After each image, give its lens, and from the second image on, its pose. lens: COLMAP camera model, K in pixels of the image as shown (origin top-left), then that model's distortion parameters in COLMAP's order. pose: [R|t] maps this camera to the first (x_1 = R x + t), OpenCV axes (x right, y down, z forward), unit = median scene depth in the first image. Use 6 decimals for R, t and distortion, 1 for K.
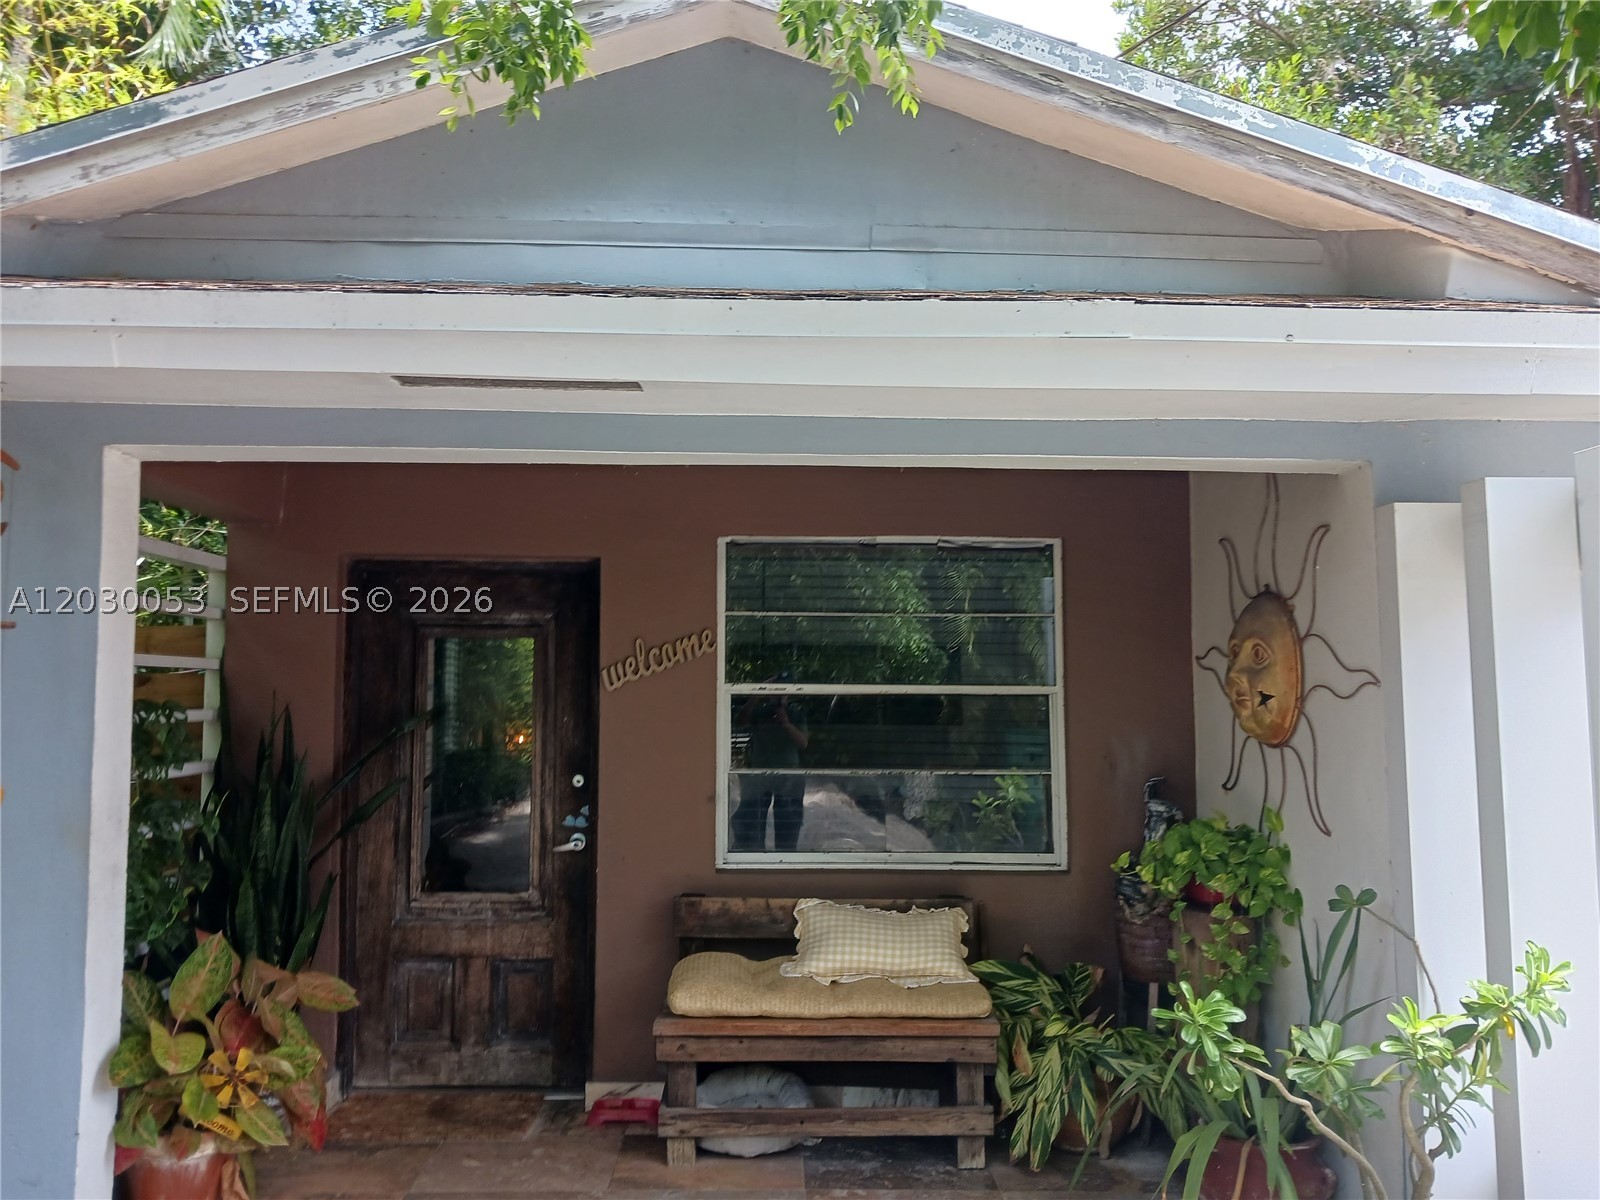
lens RADIAL K [[1254.6, 0, 800.0], [0, 1254.6, 600.0], [0, 0, 1]] dist [0.115936, -0.294847]
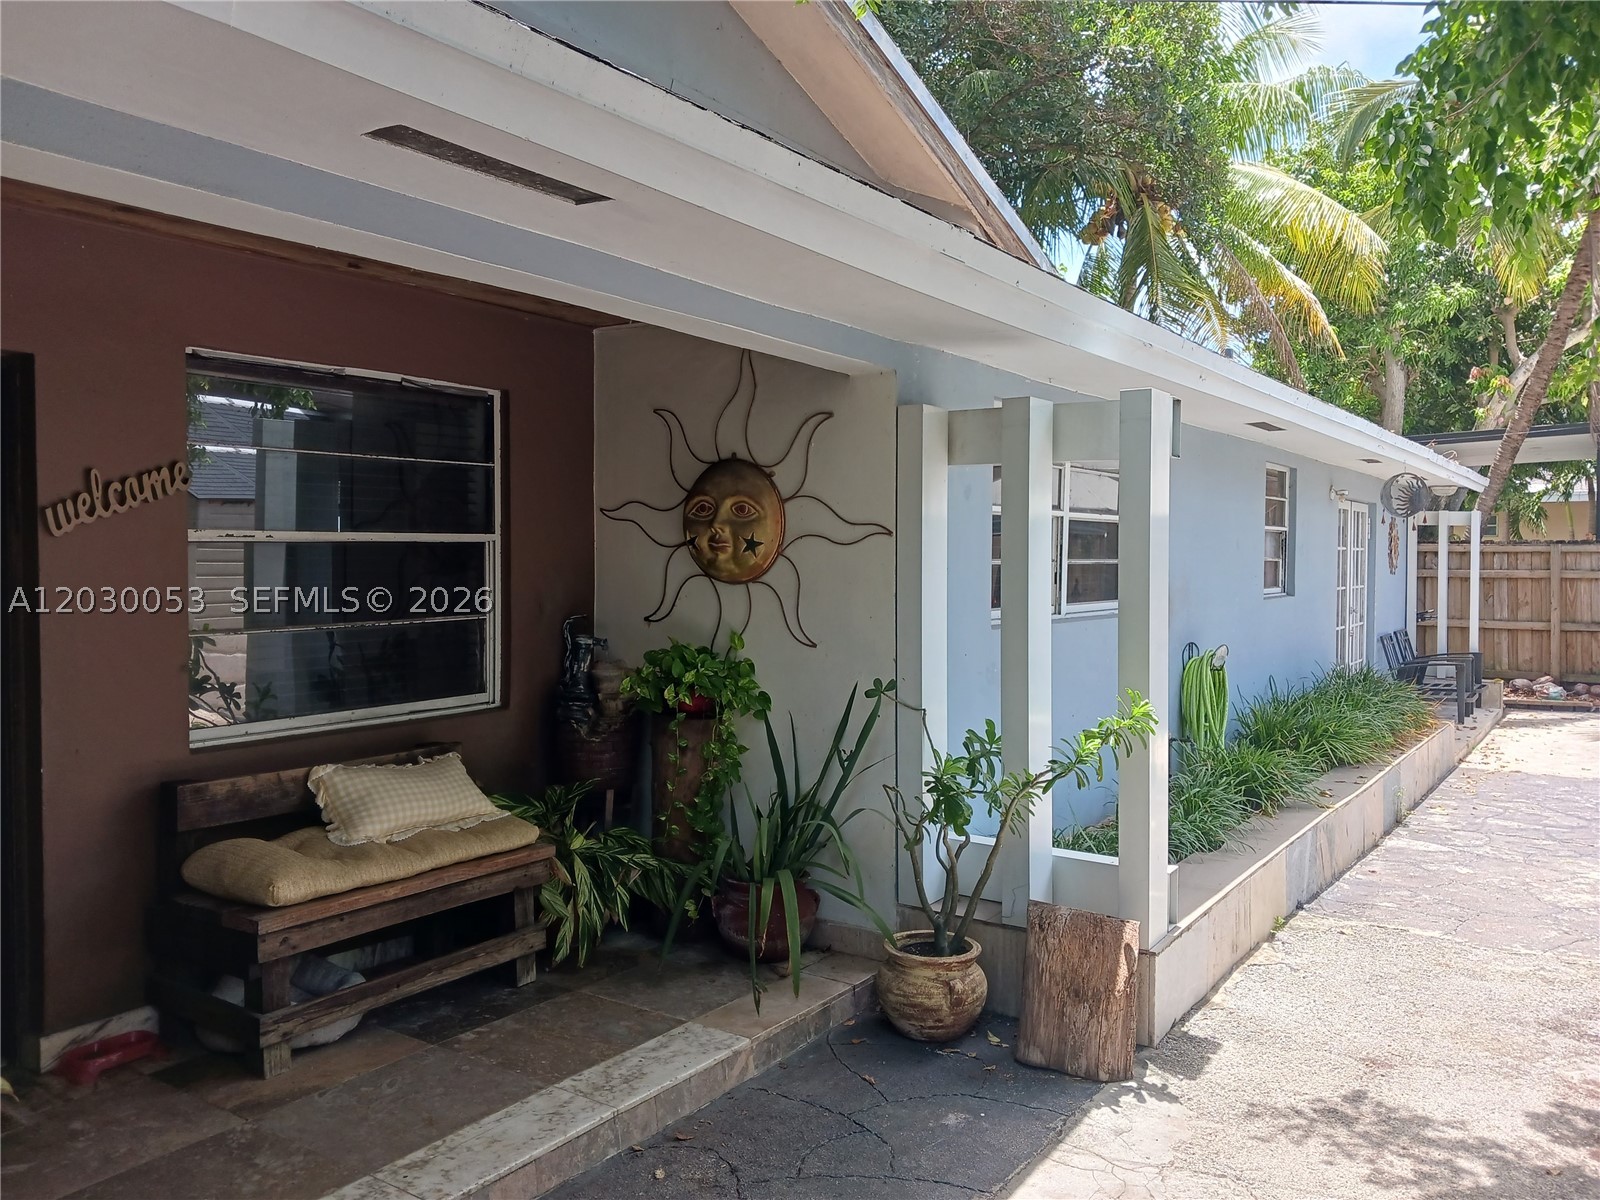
lens RADIAL K [[1225.9, 0, 800.4], [0, 1225.9, 566.2], [0, 0, 1]] dist [-0.003272, -0.007551]
pose [[0.589541, -0.011406, 0.807658, -0.553251], [-0.058439, 0.996678, 0.056732, 0.025634], [-0.805622, -0.080645, 0.586916, 0.235372]]
